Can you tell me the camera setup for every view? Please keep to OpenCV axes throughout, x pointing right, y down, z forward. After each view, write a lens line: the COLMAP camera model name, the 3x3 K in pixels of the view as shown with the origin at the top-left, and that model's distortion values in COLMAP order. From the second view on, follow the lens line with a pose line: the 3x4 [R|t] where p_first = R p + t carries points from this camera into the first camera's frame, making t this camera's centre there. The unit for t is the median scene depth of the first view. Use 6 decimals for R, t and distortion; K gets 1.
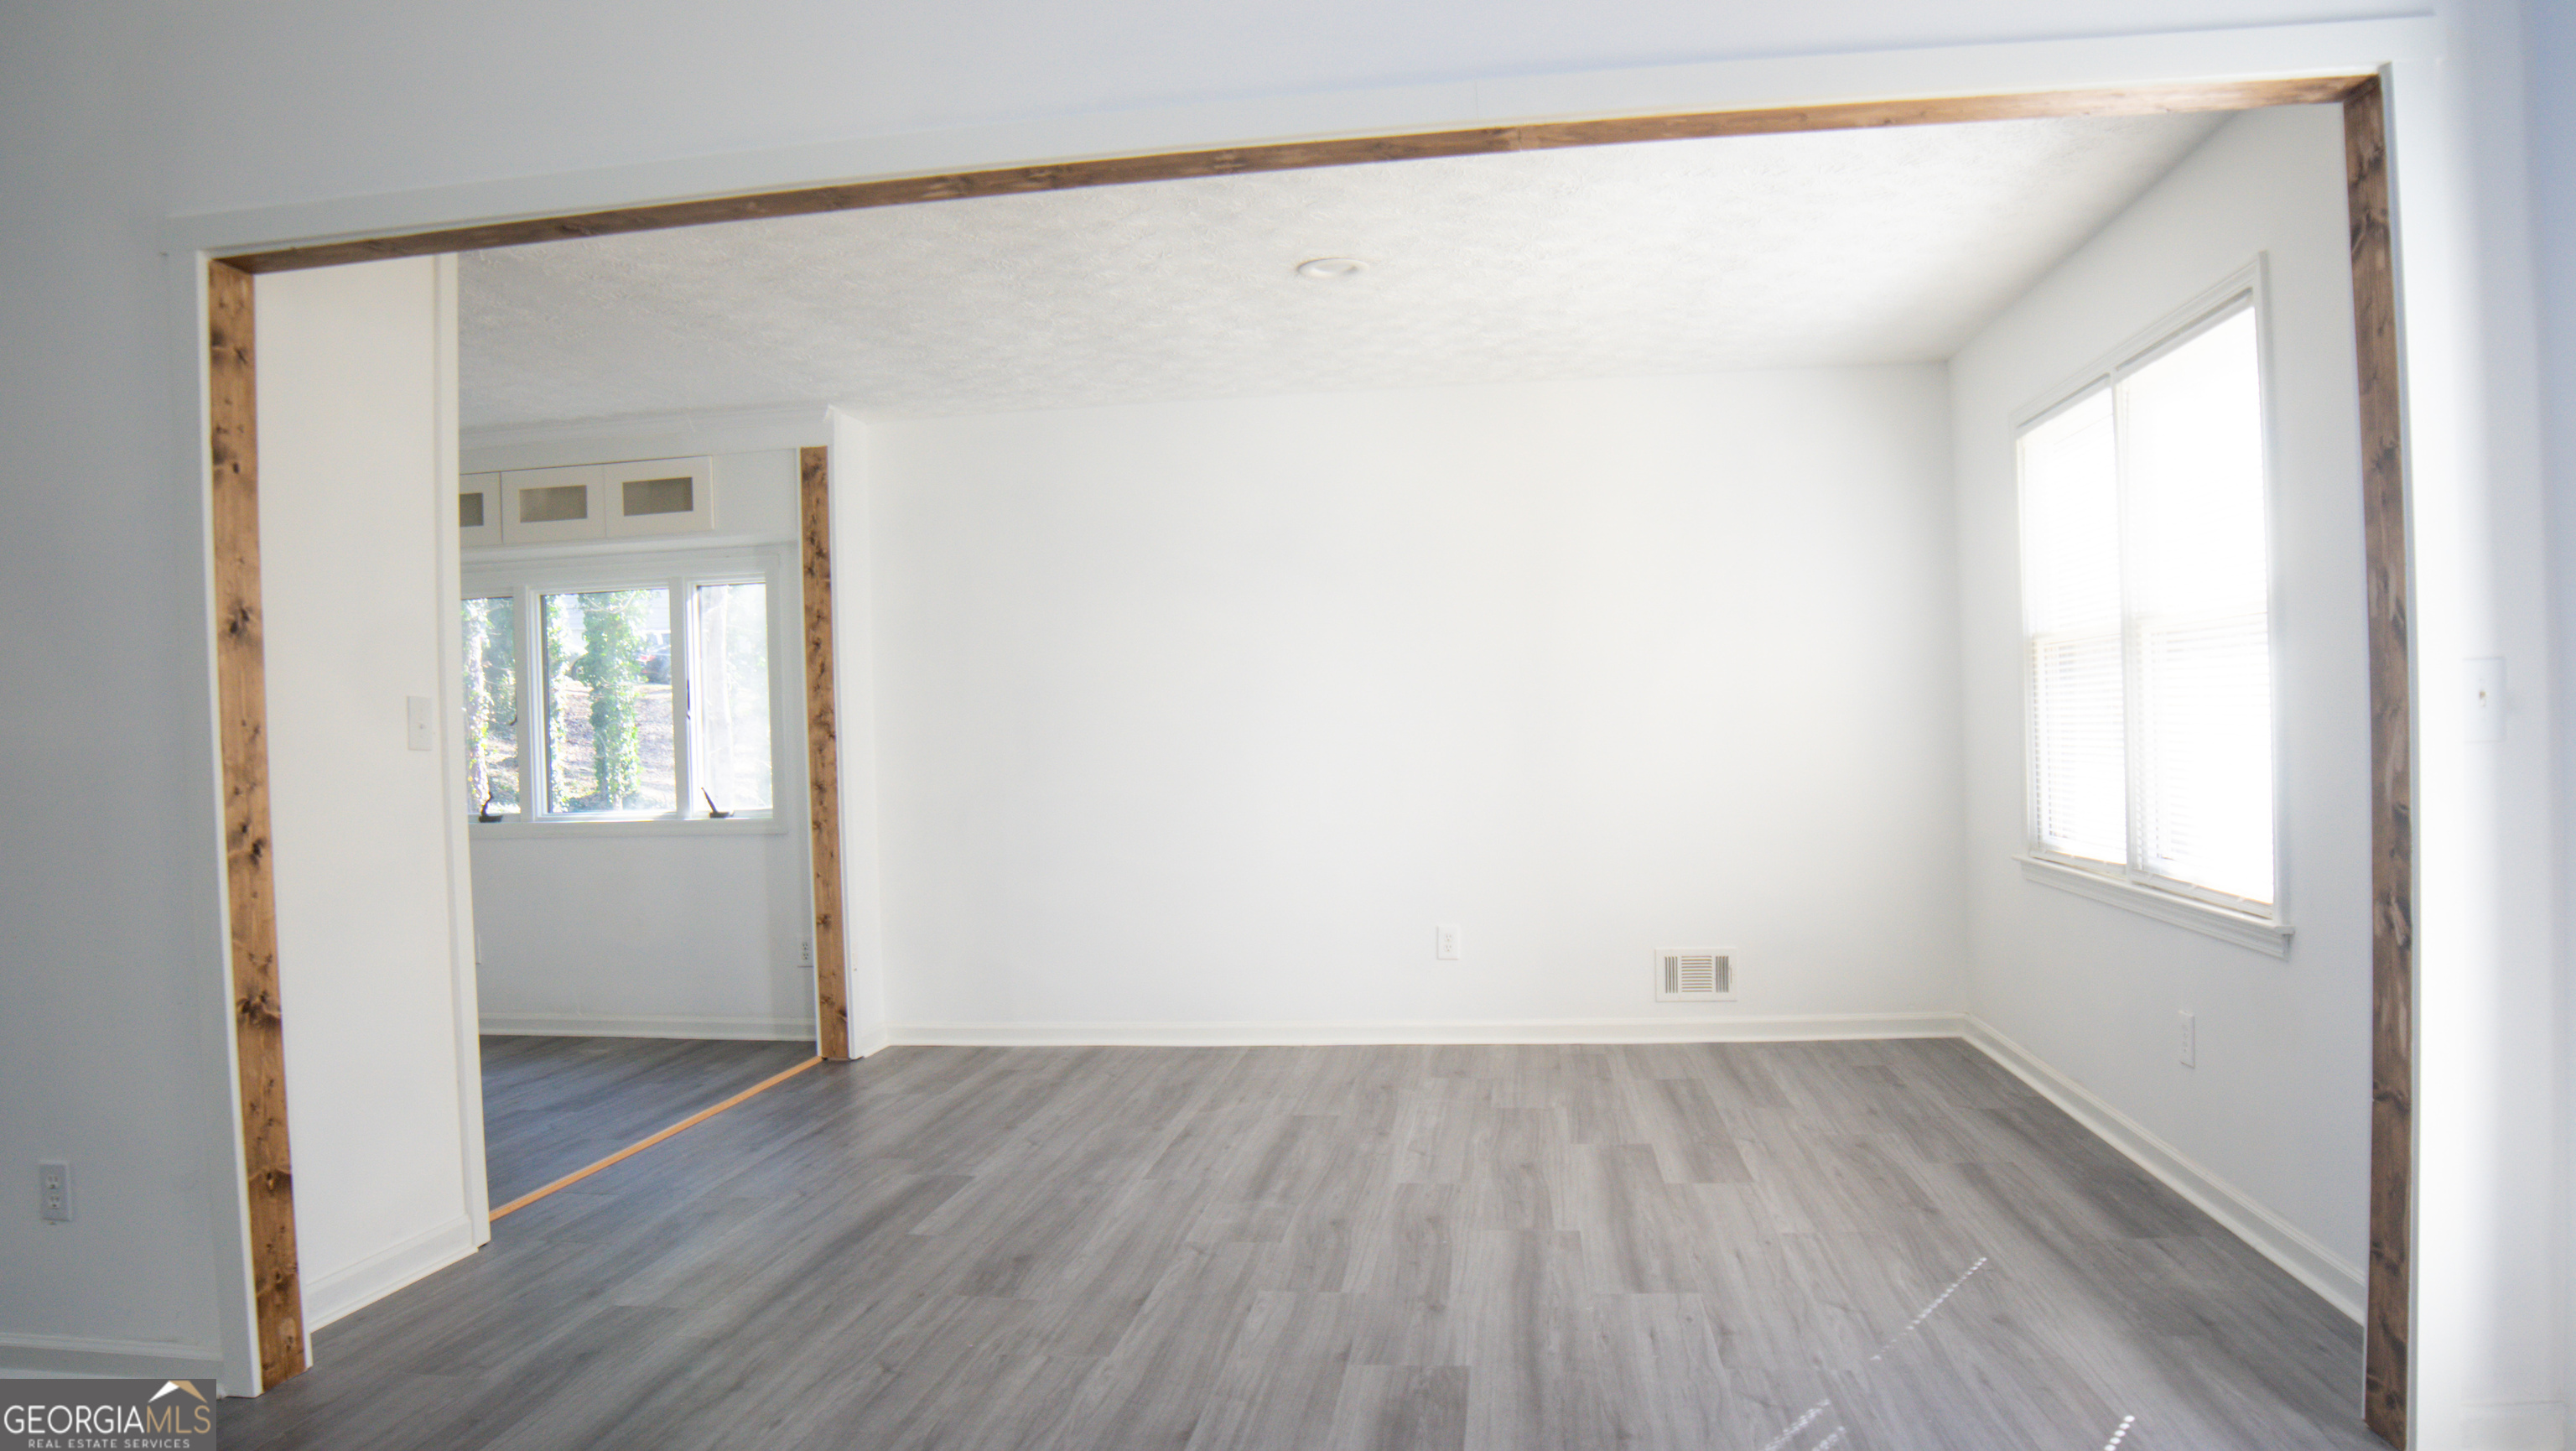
lens RADIAL K [[1599.2, 0, 1294.0], [0, 1599.2, 752.7], [0, 0, 1]] dist [-0.120143, 0.048180]
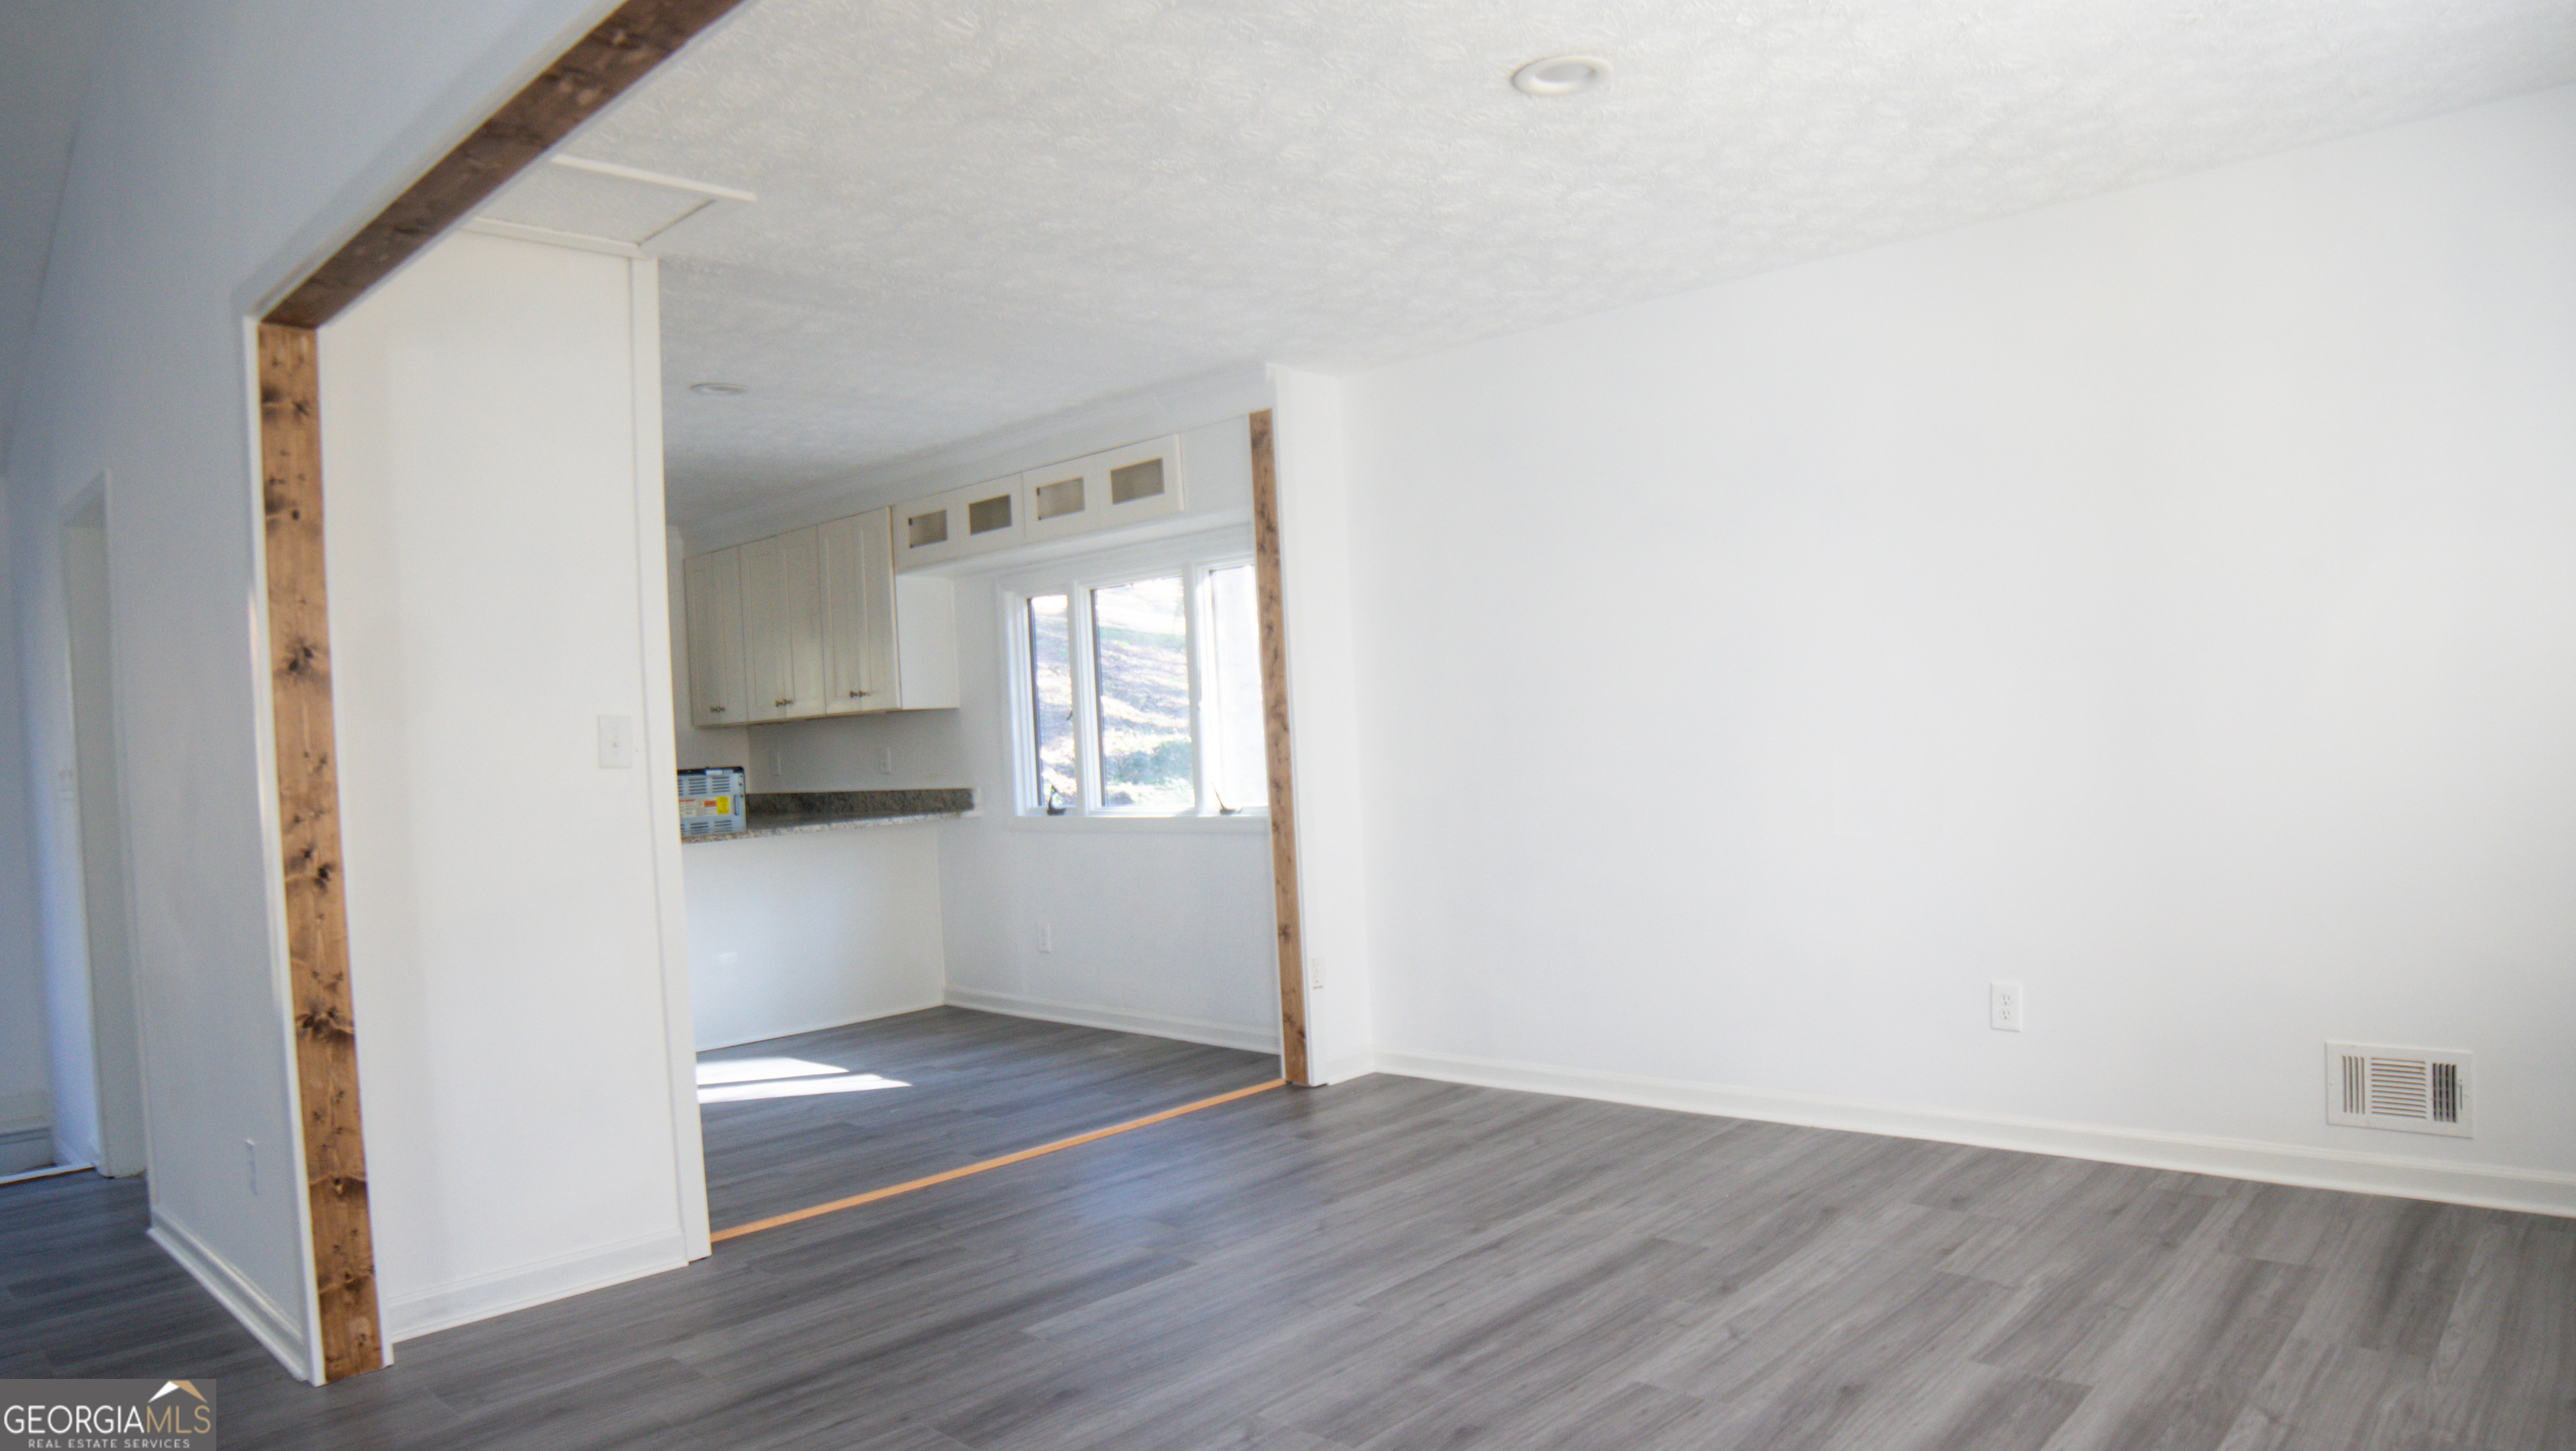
lens RADIAL K [[1599.2, 0, 1294.0], [0, 1599.2, 752.7], [0, 0, 1]] dist [-0.120143, 0.048180]
pose [[0.817400, -0.007078, -0.576027, 0.480403], [0.020626, 0.999643, 0.016985, -0.024348], [0.575701, -0.025765, 0.817254, 0.515811]]
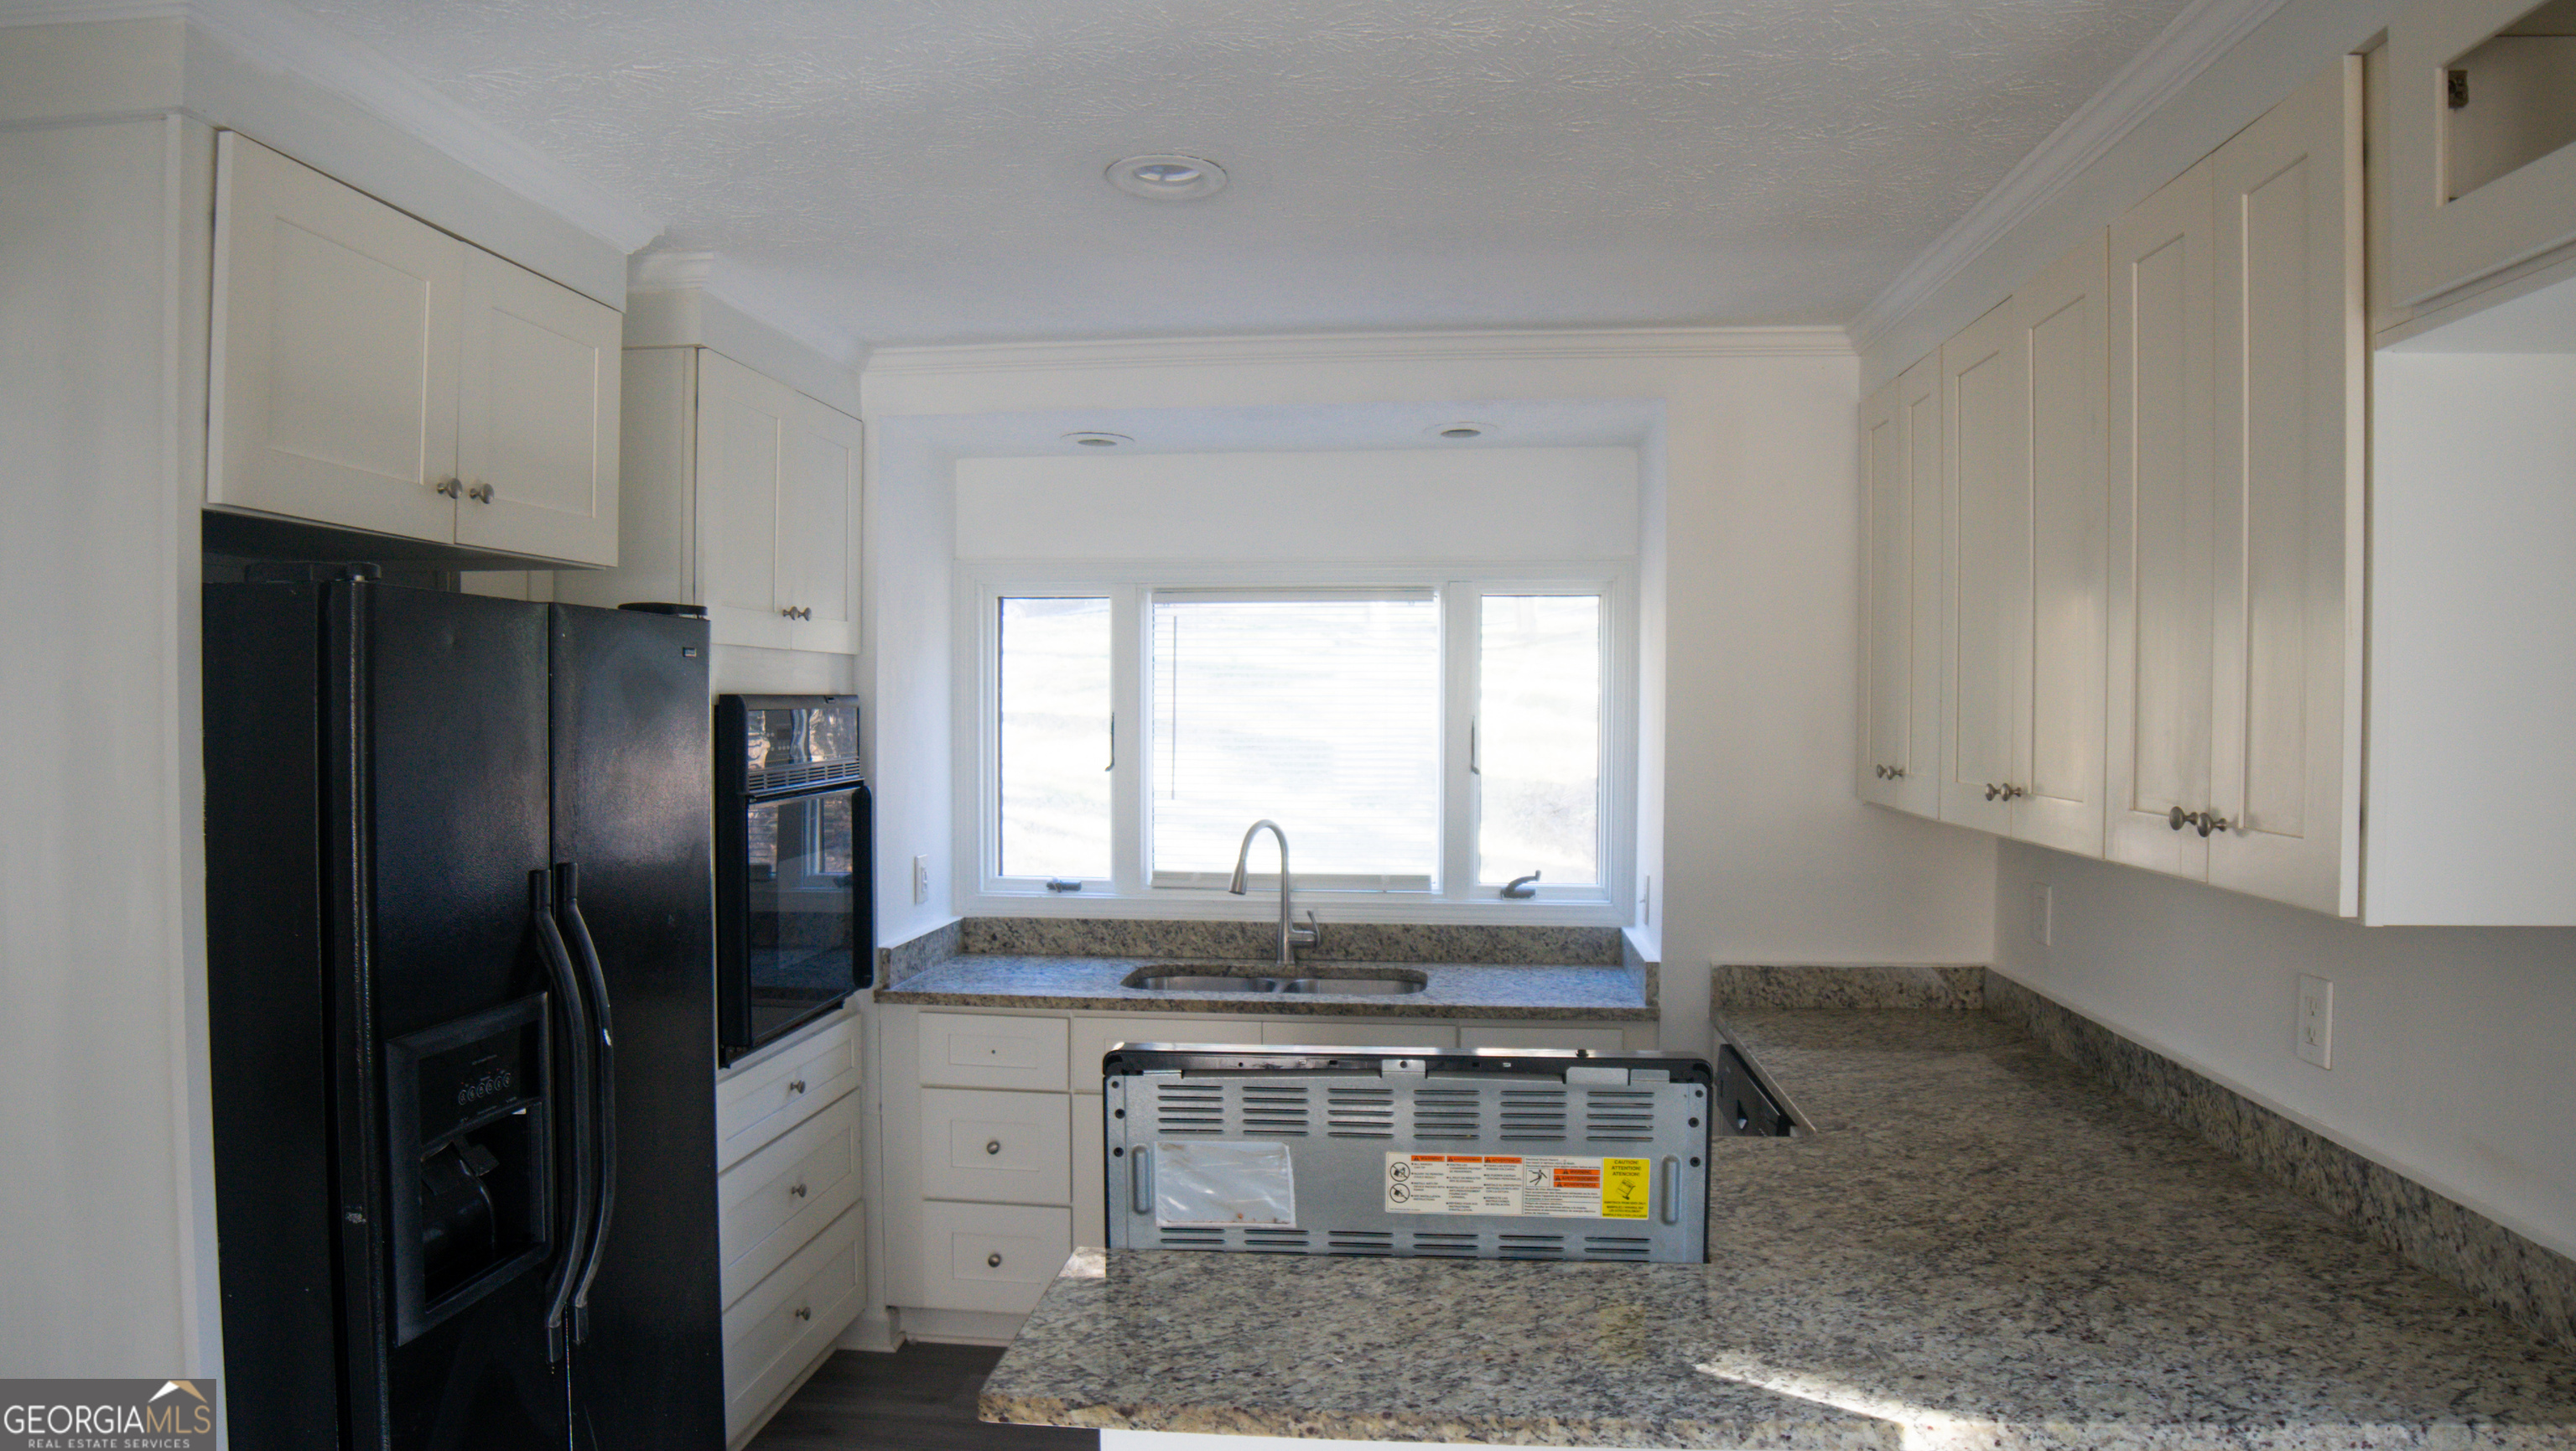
lens RADIAL K [[1599.2, 0, 1294.0], [0, 1599.2, 752.7], [0, 0, 1]] dist [-0.120143, 0.048180]
pose [[0.047648, 0.062228, -0.996924, -0.878741], [-0.023438, 0.997852, 0.061165, -0.147626], [0.998589, 0.020451, 0.049004, 1.739470]]
